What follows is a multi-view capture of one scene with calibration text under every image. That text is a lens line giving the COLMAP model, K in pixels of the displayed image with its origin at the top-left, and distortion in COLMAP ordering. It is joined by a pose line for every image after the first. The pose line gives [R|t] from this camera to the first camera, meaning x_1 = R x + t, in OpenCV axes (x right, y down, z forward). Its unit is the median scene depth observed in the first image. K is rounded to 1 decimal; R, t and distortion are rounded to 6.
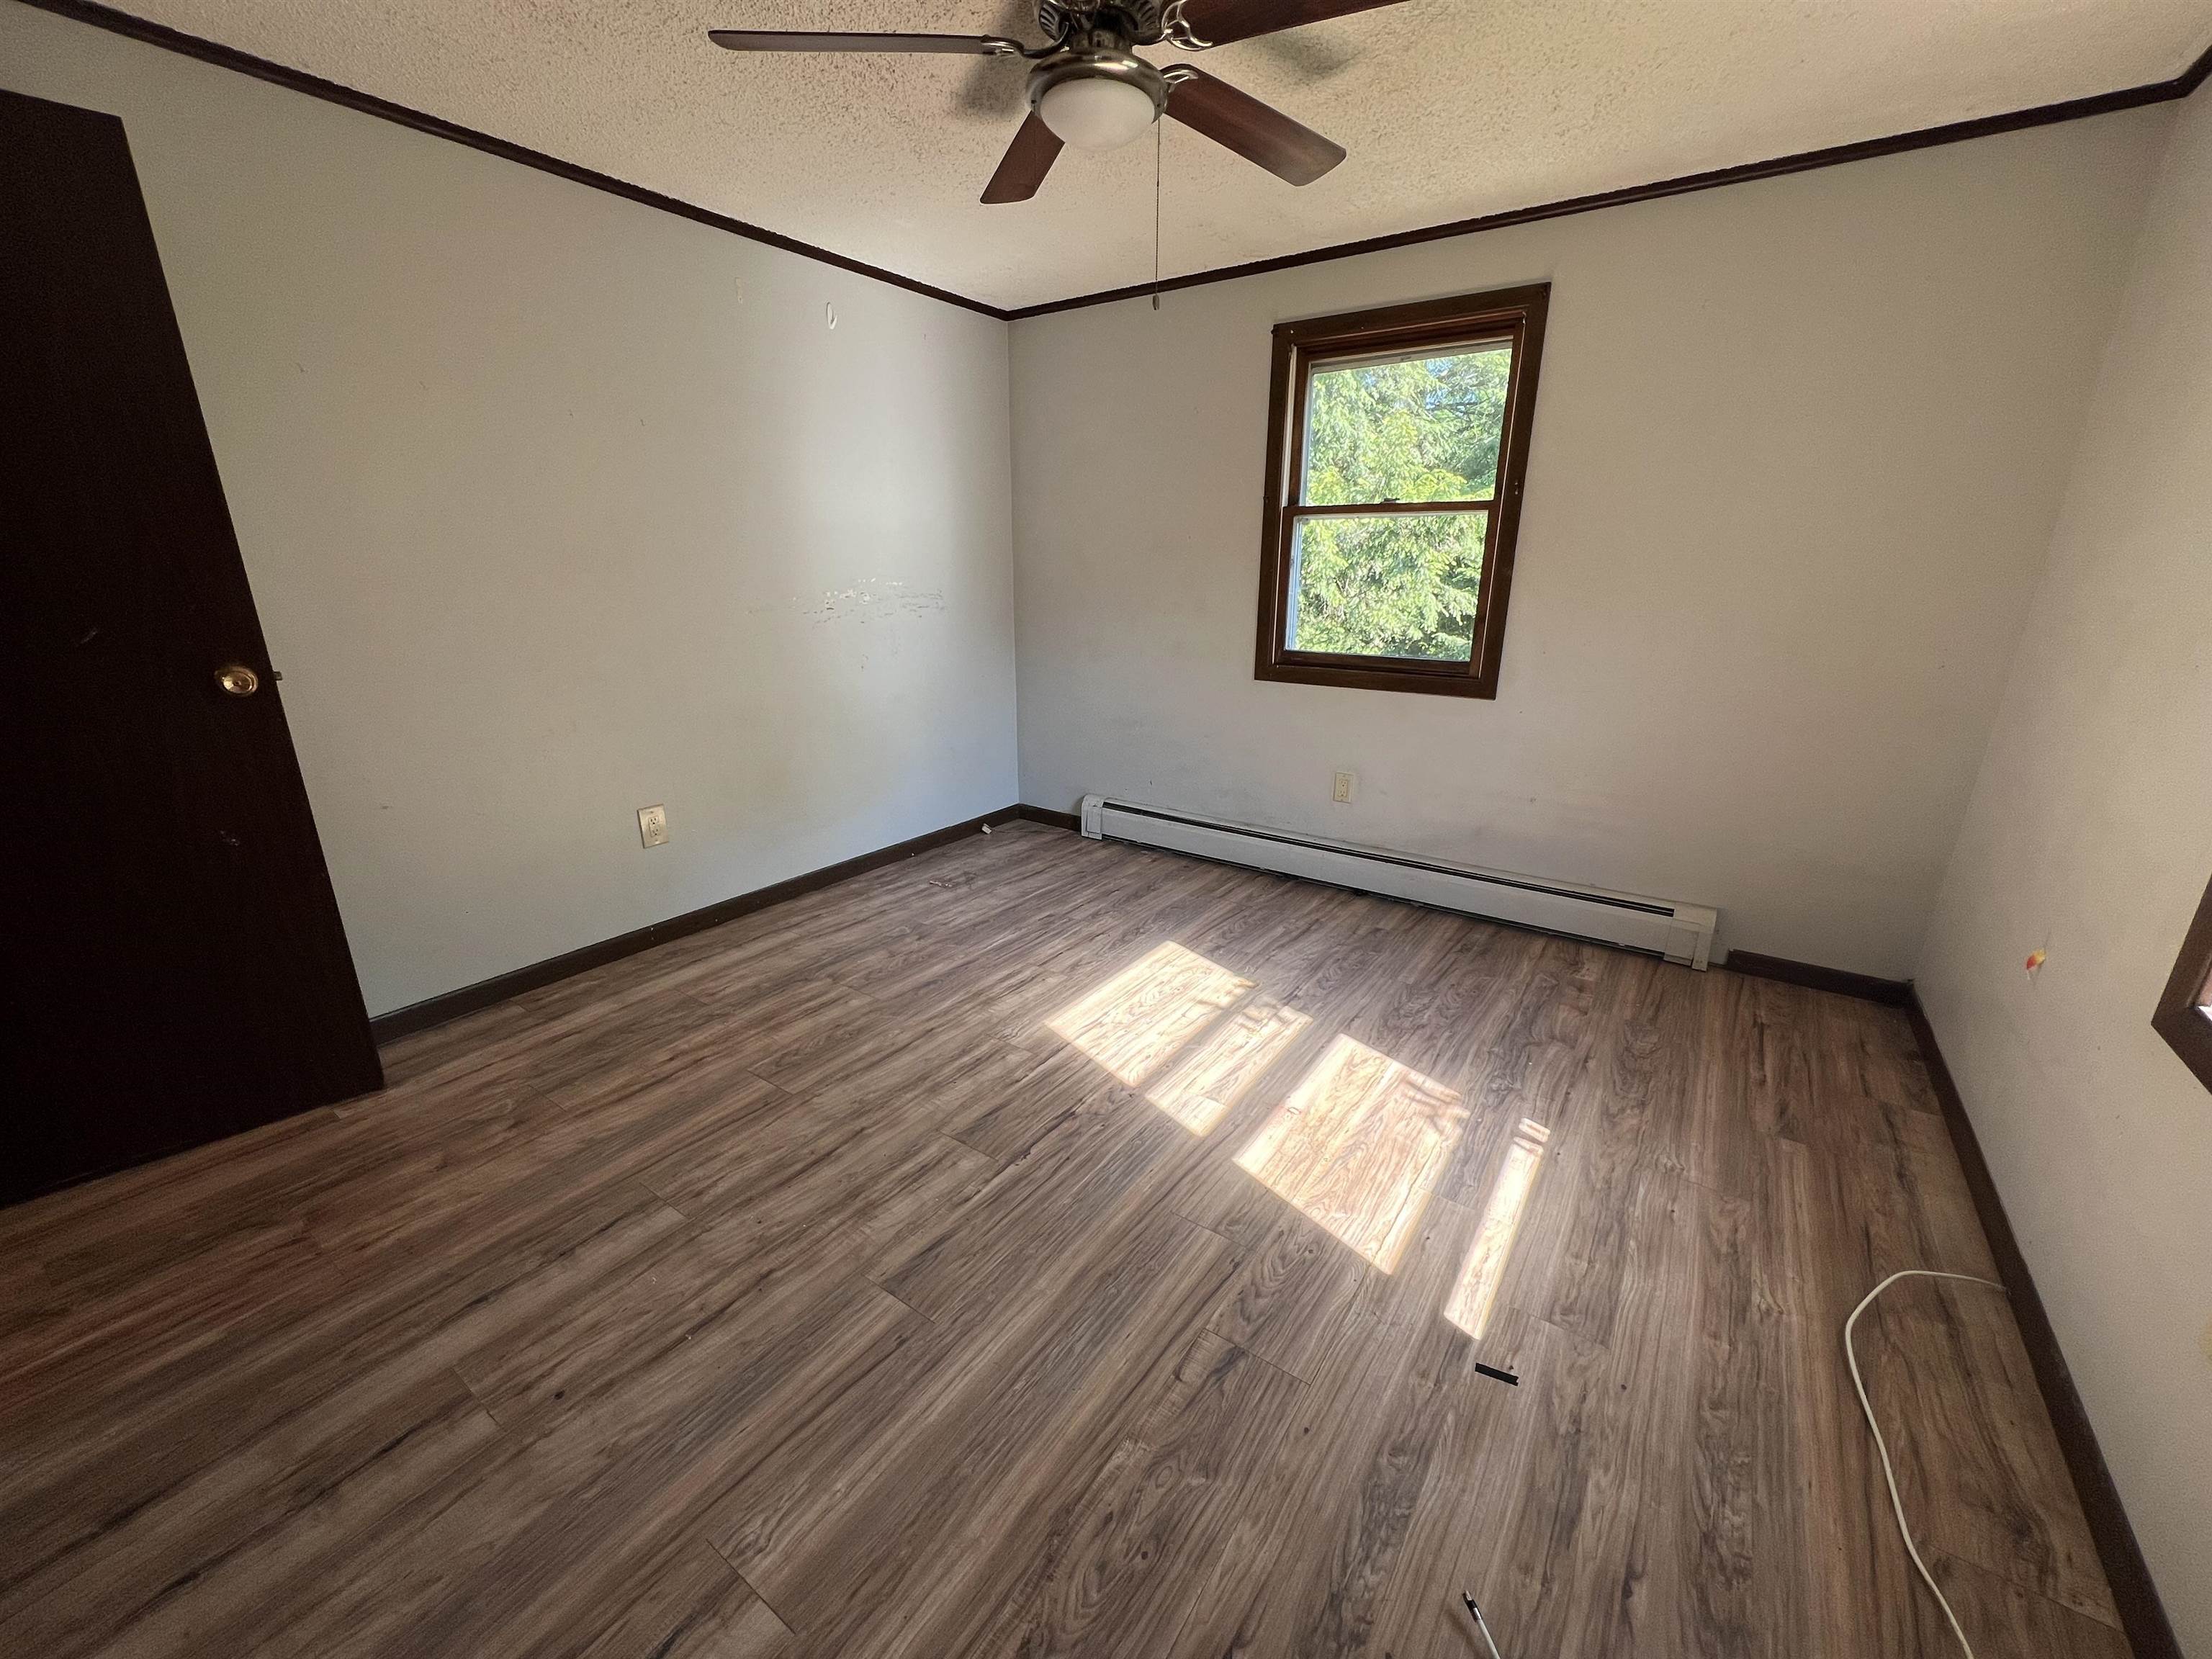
lens RADIAL K [[877.4, 0, 1106.0], [0, 877.4, 829.5], [0, 0, 1]] dist [0.003755, 0.000196]
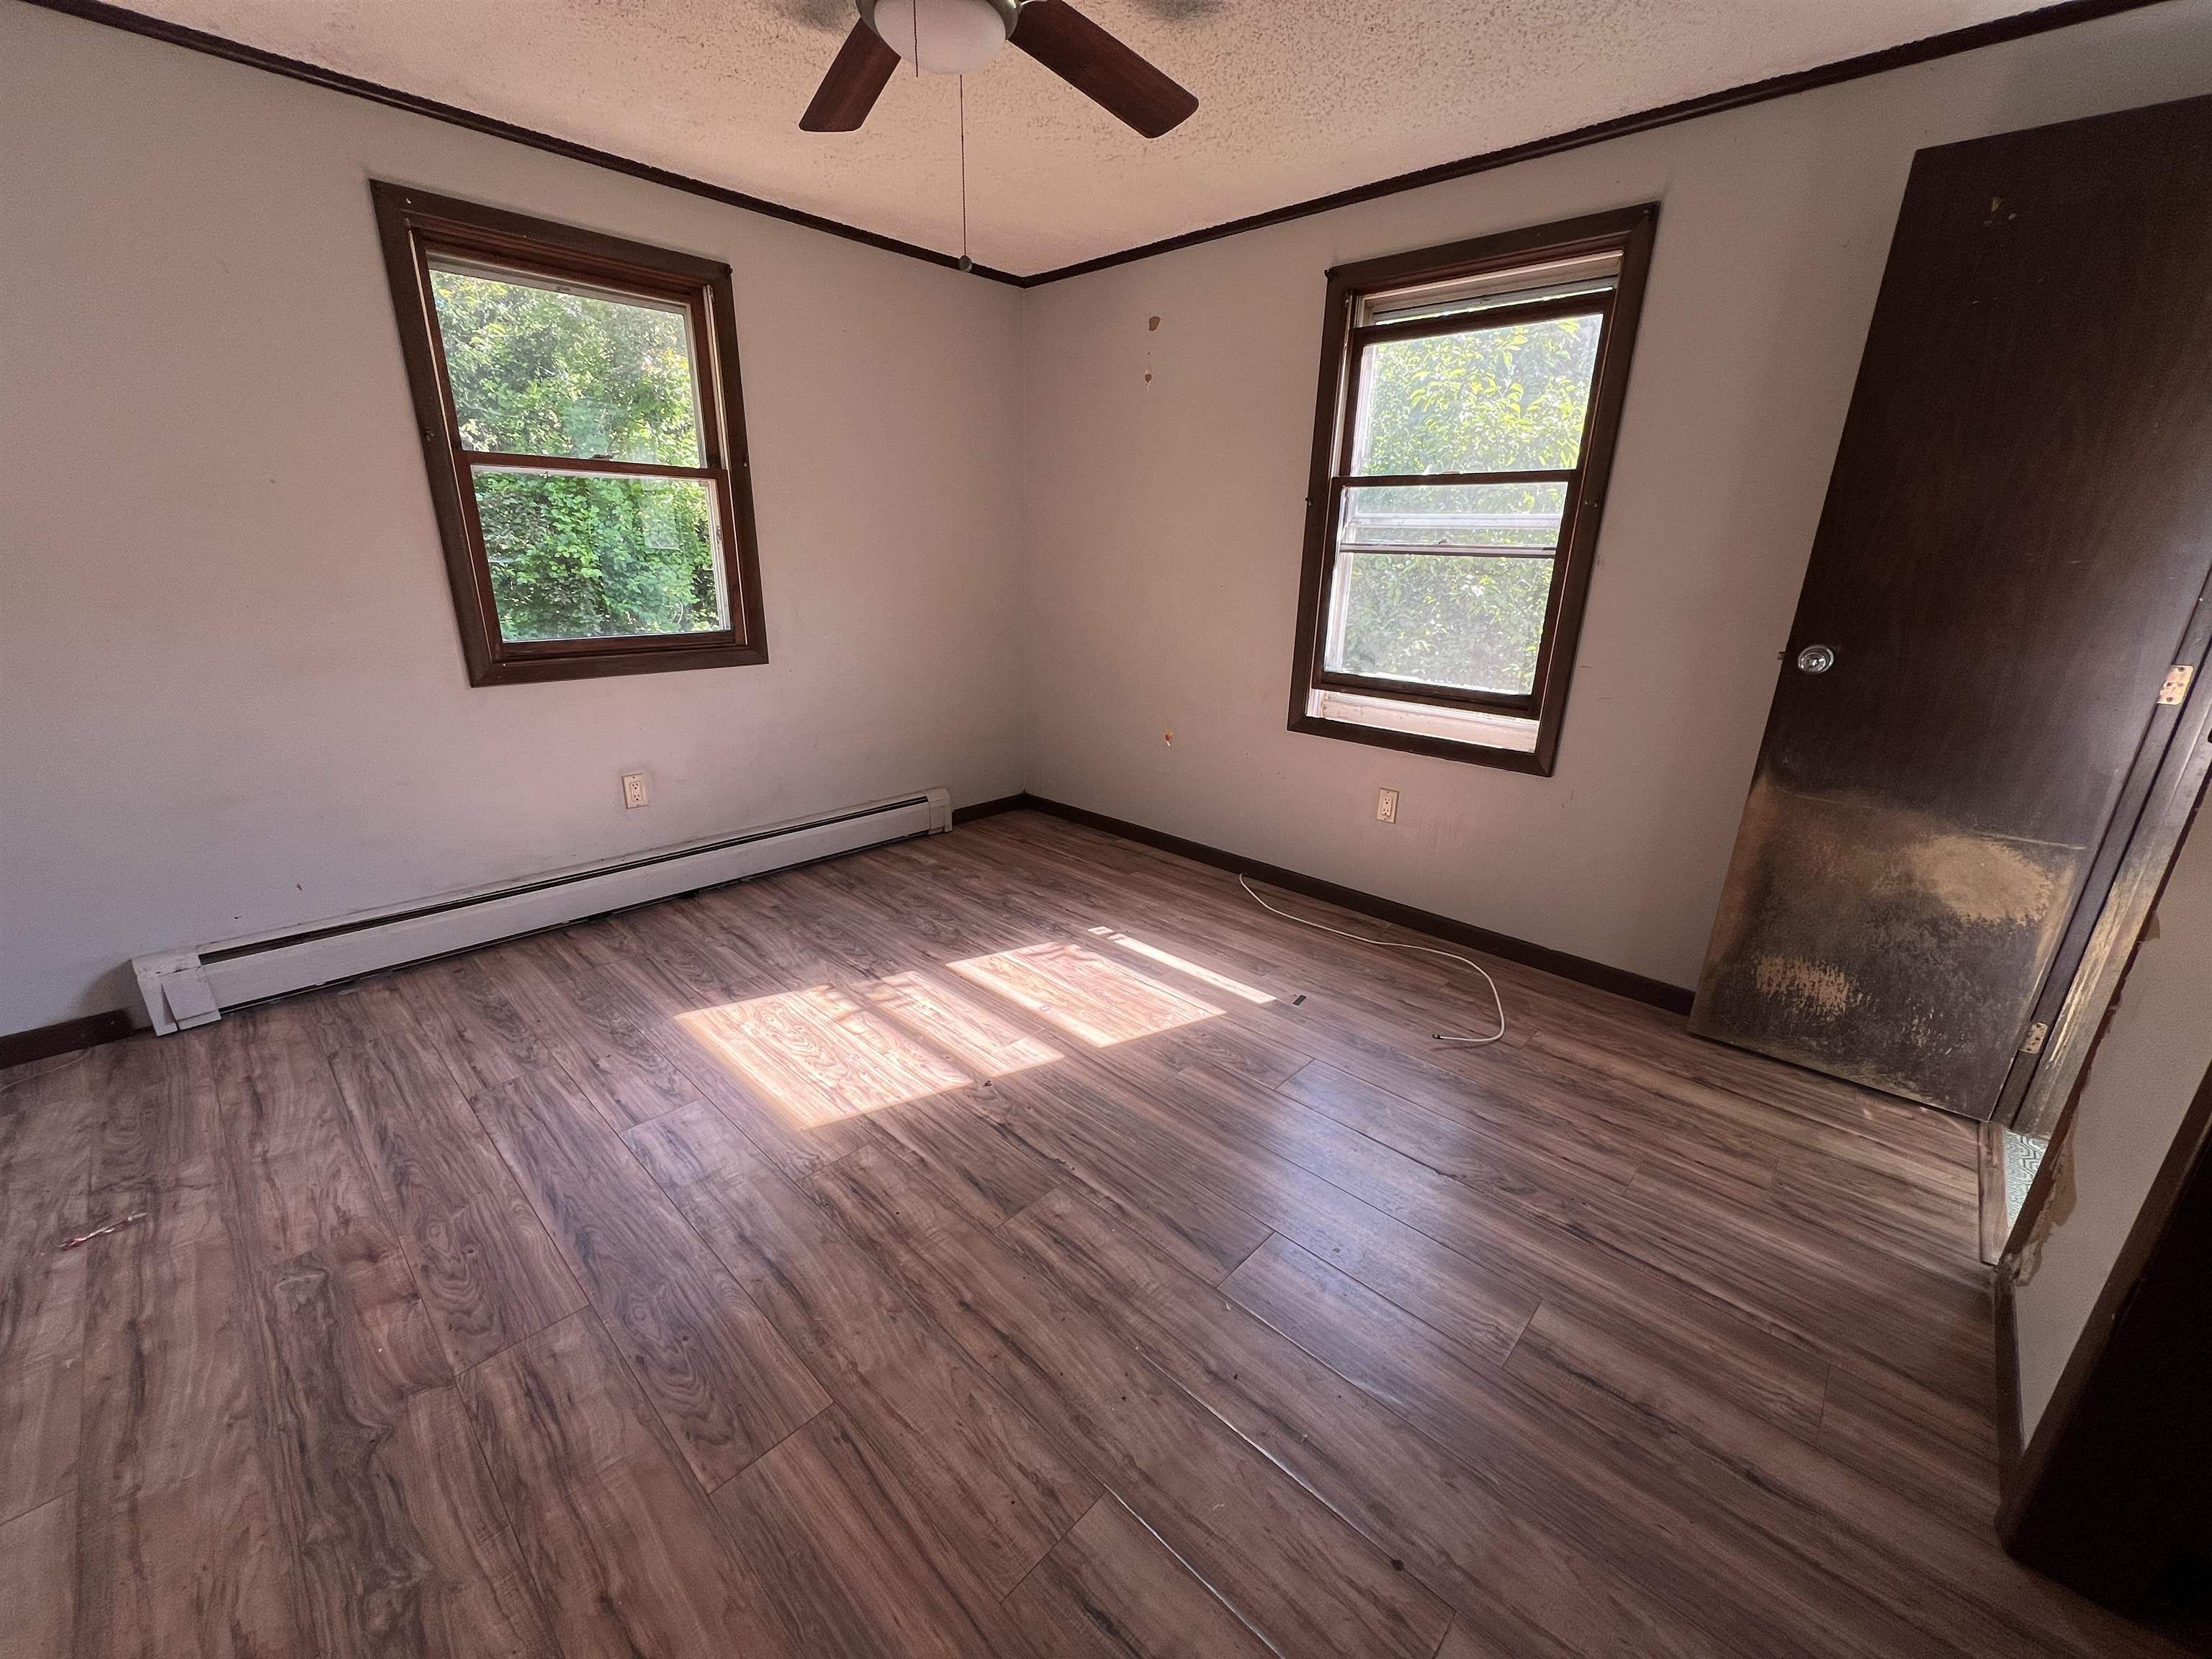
lens RADIAL K [[877.4, 0, 1106.0], [0, 877.4, 829.5], [0, 0, 1]] dist [0.003755, 0.000196]
pose [[0.153433, -0.306241, 0.939508, -0.634319], [0.270737, 0.927413, 0.258084, -0.143856], [-0.950347, 0.214761, 0.225206, 0.480480]]
